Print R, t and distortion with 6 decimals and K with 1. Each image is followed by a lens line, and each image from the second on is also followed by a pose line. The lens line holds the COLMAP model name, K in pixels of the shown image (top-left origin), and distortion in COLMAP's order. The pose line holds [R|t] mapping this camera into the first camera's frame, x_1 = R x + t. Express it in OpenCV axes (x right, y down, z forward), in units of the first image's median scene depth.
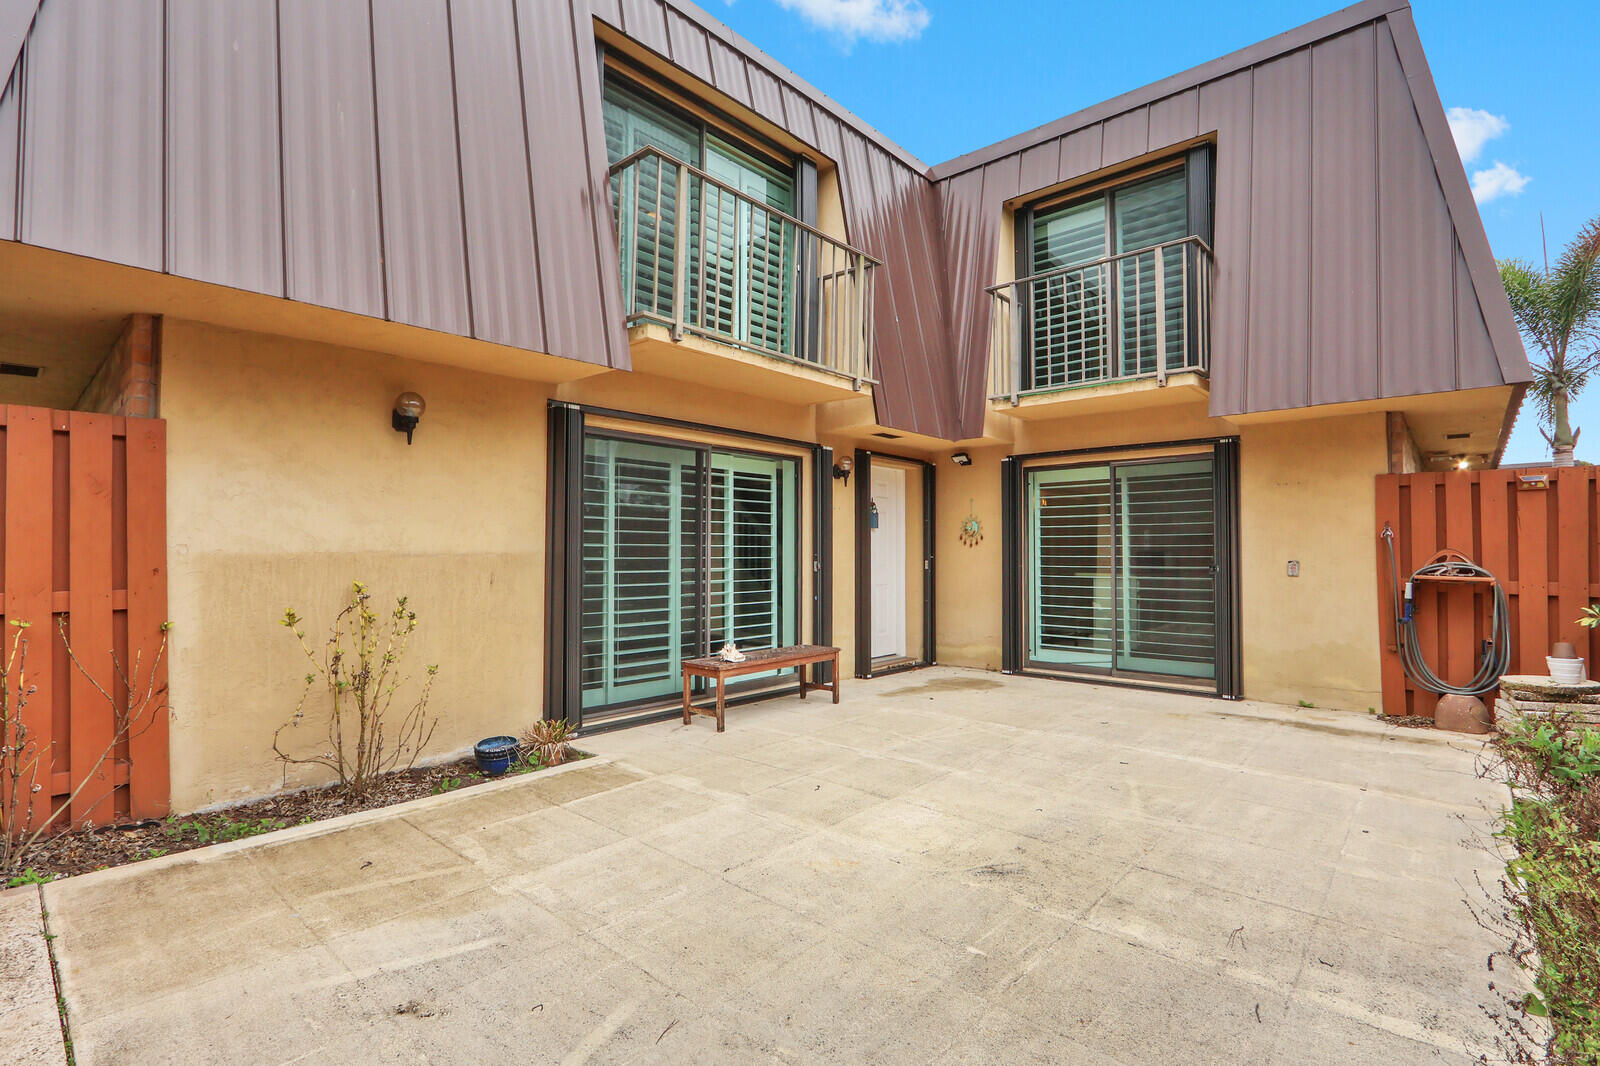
lens RADIAL K [[752.0, 0, 794.4], [0, 752.0, 533.7], [0, 0, 1]] dist [-0.014098, 0.001320]
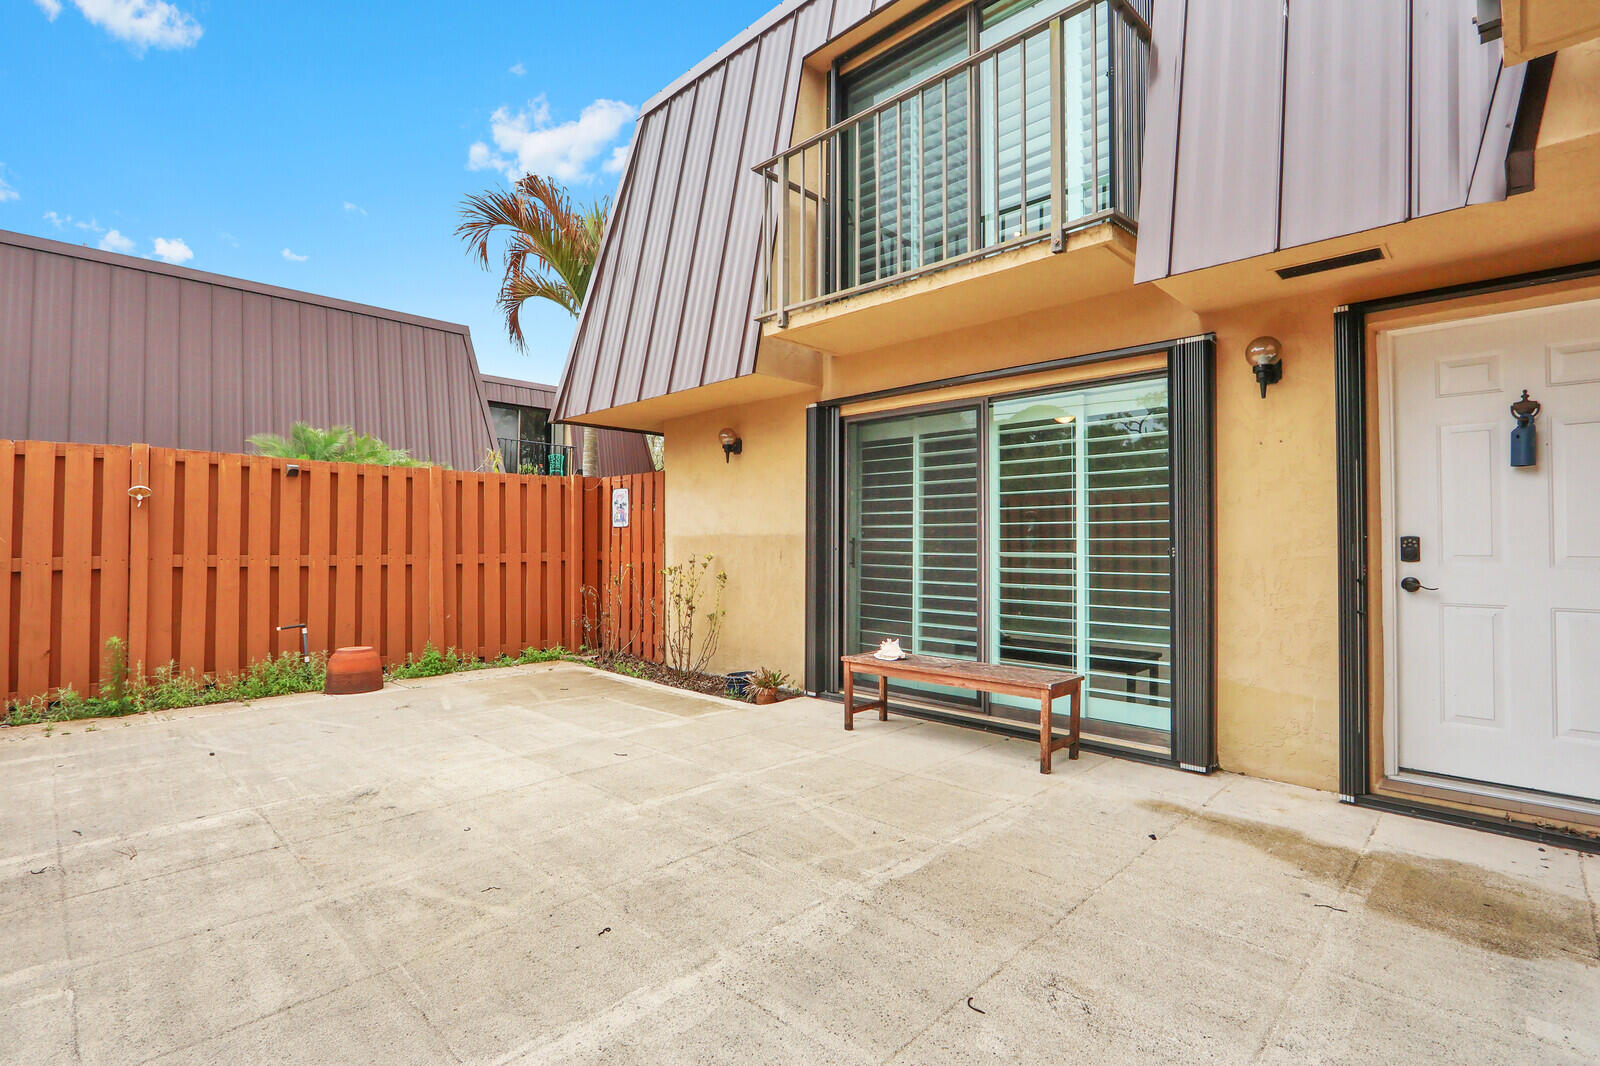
lens RADIAL K [[742.1, 0, 806.4], [0, 742.1, 532.5], [0, 0, 1]] dist [-0.017267, 0.003946]
pose [[-0.039167, -0.017962, -0.999071, 0.999514], [0.023015, 0.999557, -0.018873, 0.052993], [0.998968, -0.023733, -0.038736, 1.240076]]
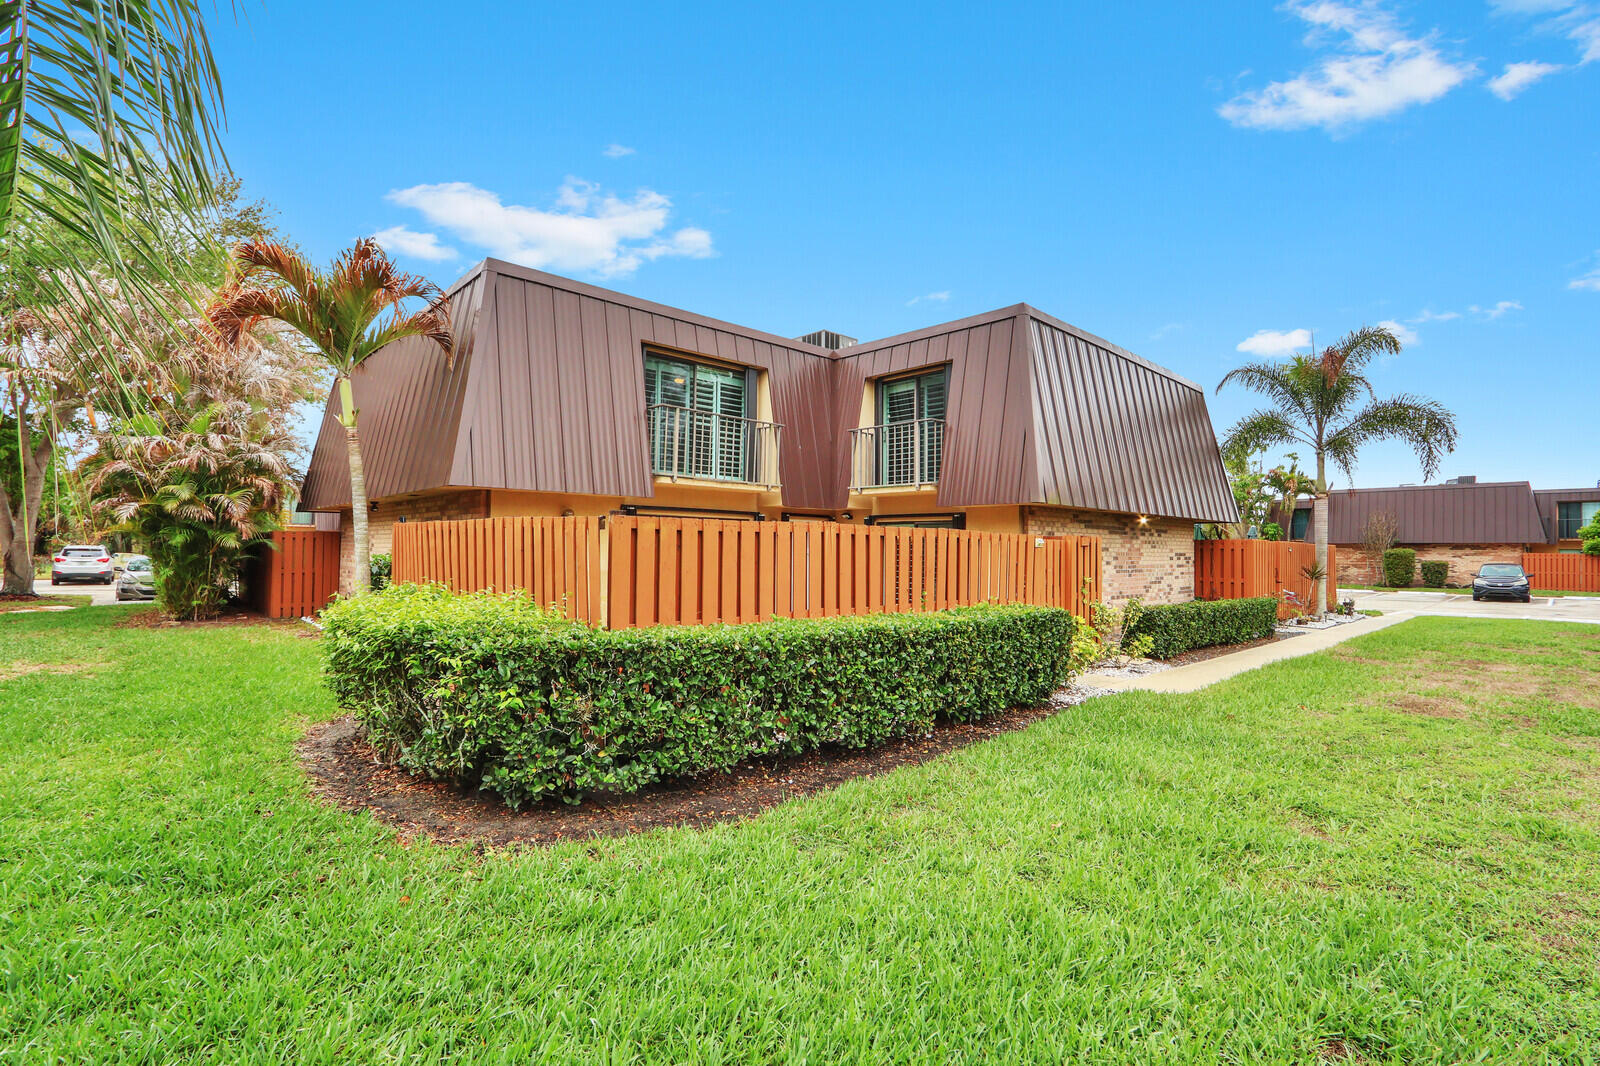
lens RADIAL K [[751.0, 0, 804.1], [0, 751.0, 527.4], [0, 0, 1]] dist [-0.010719, 0.002155]
pose [[0.996887, 0.006226, -0.078595, 0.510826], [-0.006804, 0.999952, -0.007091, -0.116183], [0.078547, 0.007604, 0.996881, -1.544877]]
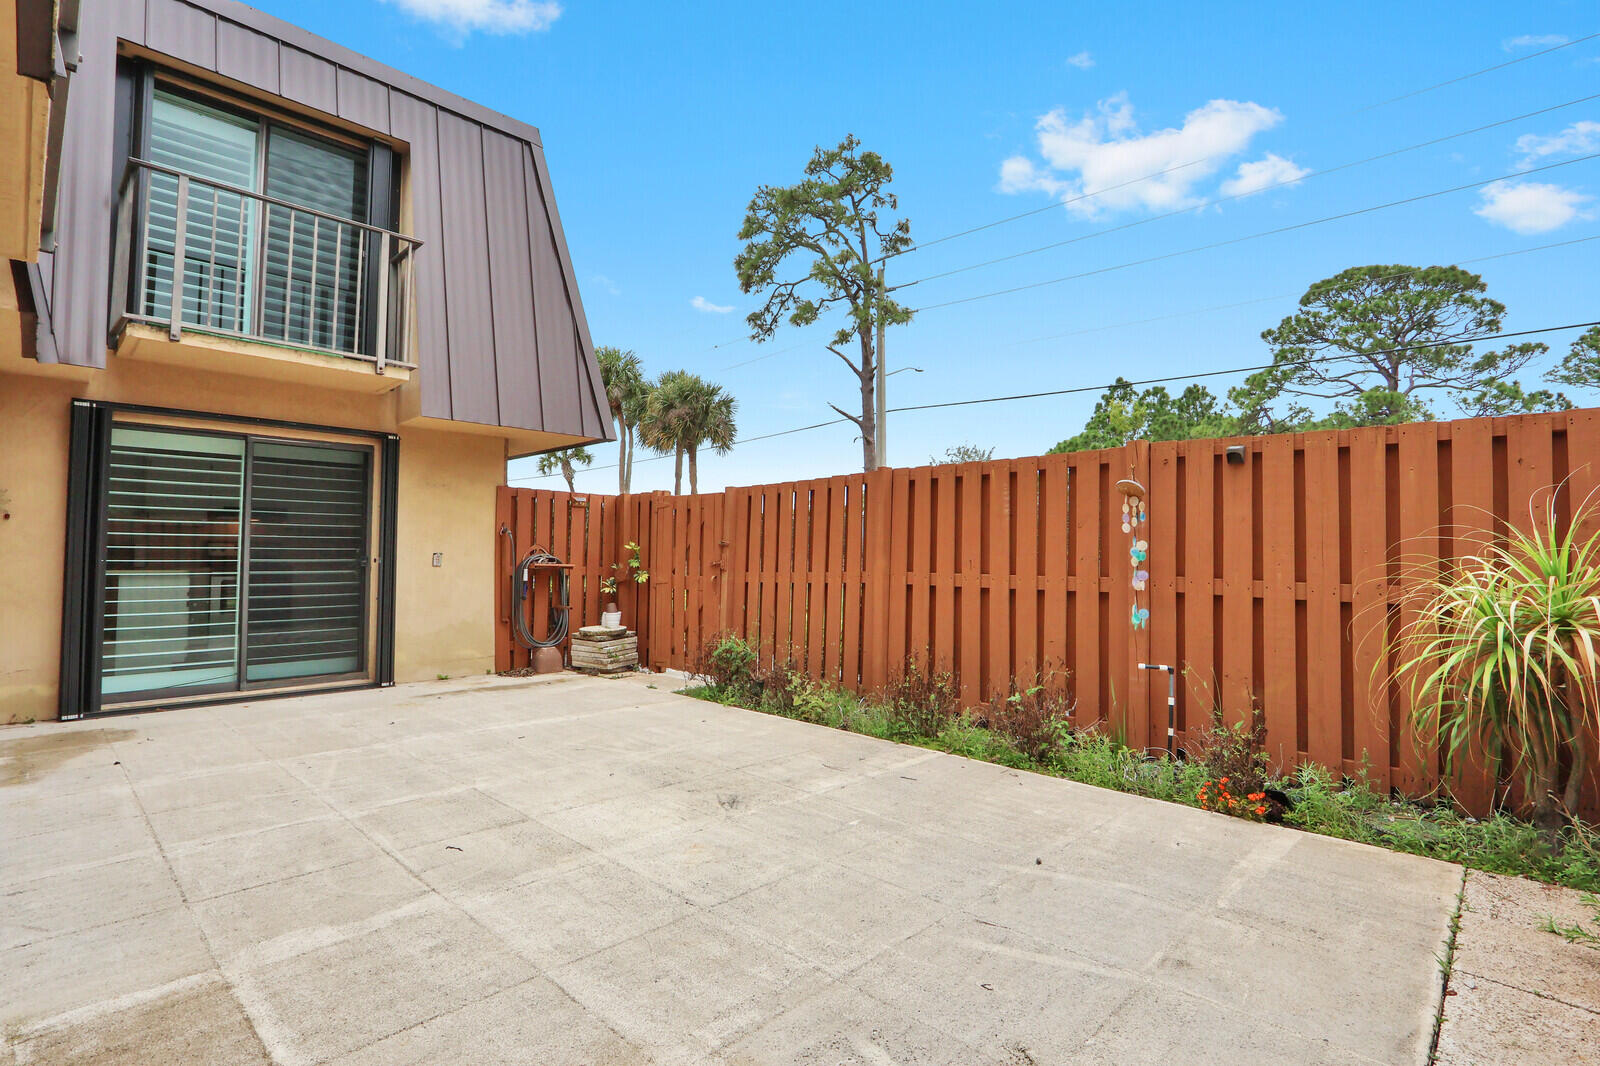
lens RADIAL K [[752.0, 0, 794.4], [0, 752.0, 533.7], [0, 0, 1]] dist [-0.014098, 0.001320]
pose [[0.042390, 0.030362, 0.998640, -0.673336], [-0.030274, 0.999118, -0.029091, 0.034913], [-0.998642, -0.029000, 0.043272, 0.607475]]
